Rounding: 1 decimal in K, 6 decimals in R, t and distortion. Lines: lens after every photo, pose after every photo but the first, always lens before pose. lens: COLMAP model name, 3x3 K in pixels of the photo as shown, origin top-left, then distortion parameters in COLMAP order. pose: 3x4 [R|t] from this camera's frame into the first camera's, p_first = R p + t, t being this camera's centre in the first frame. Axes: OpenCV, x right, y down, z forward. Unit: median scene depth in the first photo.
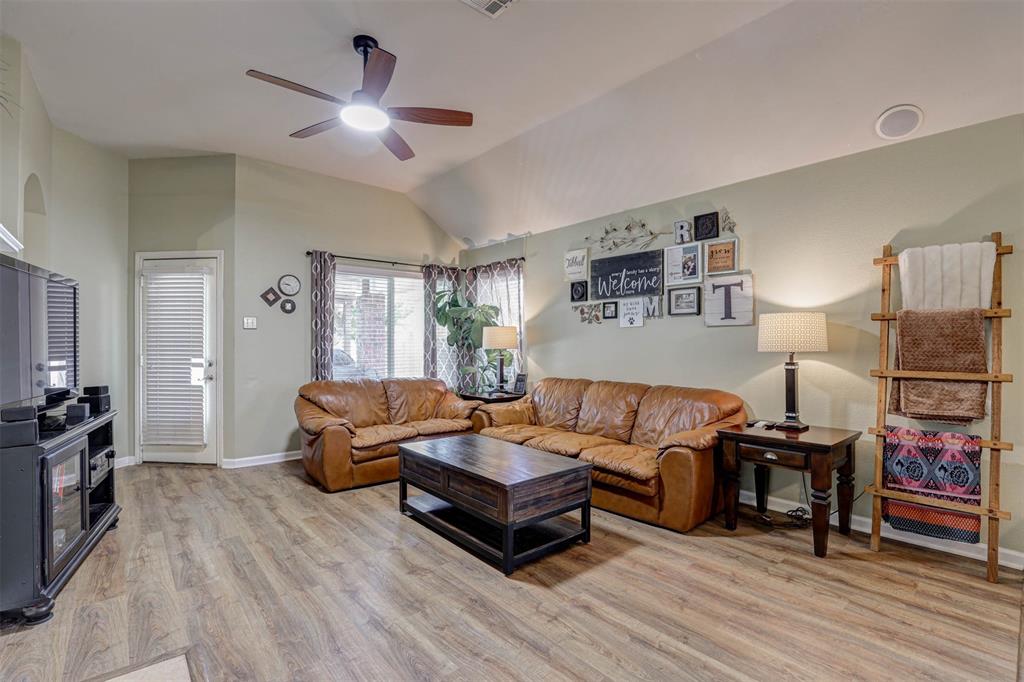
lens RADIAL K [[470.7, 0, 511.8], [0, 470.7, 340.8], [0, 0, 1]] dist [-0.034691, 0.004551]
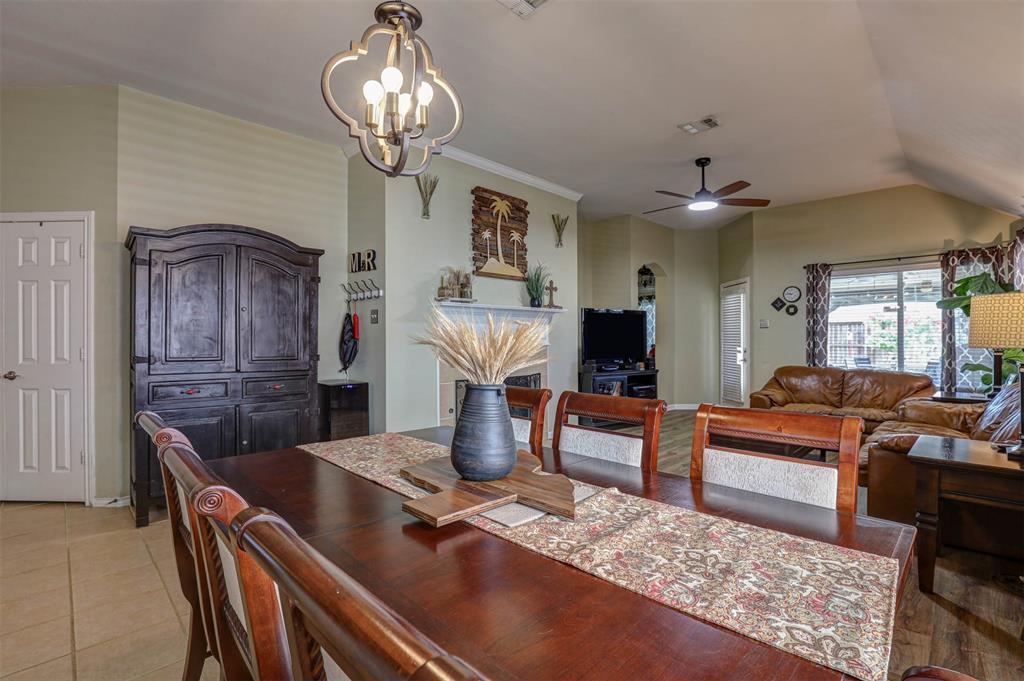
lens RADIAL K [[470.7, 0, 510.2], [0, 470.7, 341.8], [0, 0, 1]] dist [-0.034691, 0.004551]
pose [[0.062988, 0.005503, -0.997999, 1.212725], [0.008827, 0.999943, 0.006071, 0.003072], [0.997975, -0.009191, 0.062936, 0.169417]]
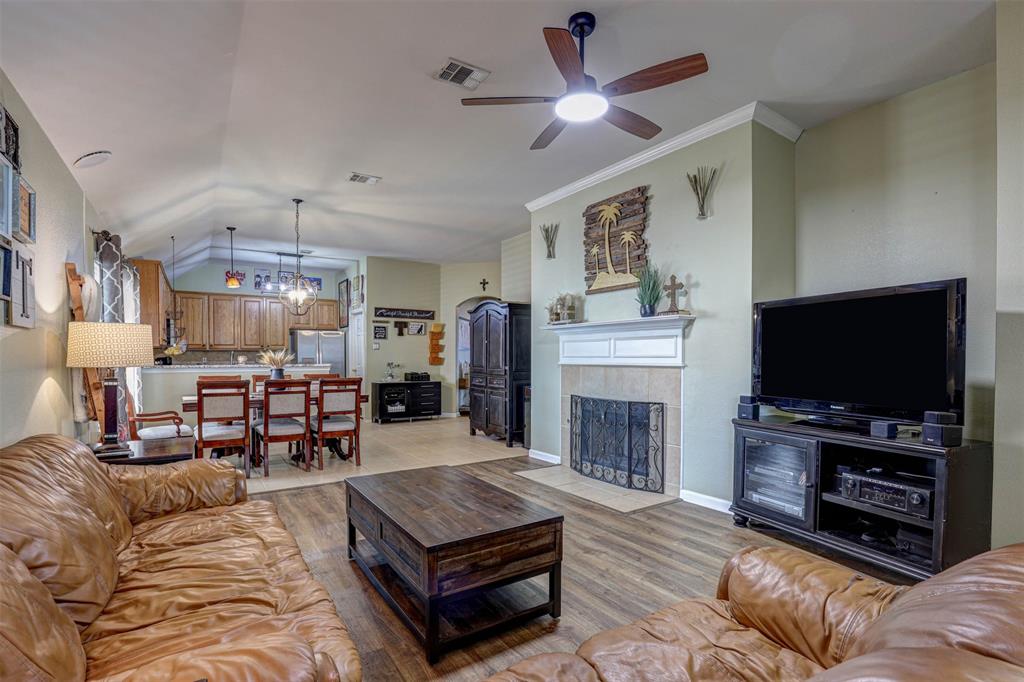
lens RADIAL K [[470.7, 0, 503.2], [0, 470.7, 365.2], [0, 0, 1]] dist [-0.034691, 0.004551]
pose [[-0.990742, -0.002622, 0.135736, -0.272807], [-0.001070, 0.999933, 0.011507, 0.009971], [-0.135757, 0.011255, -0.990678, 1.753032]]
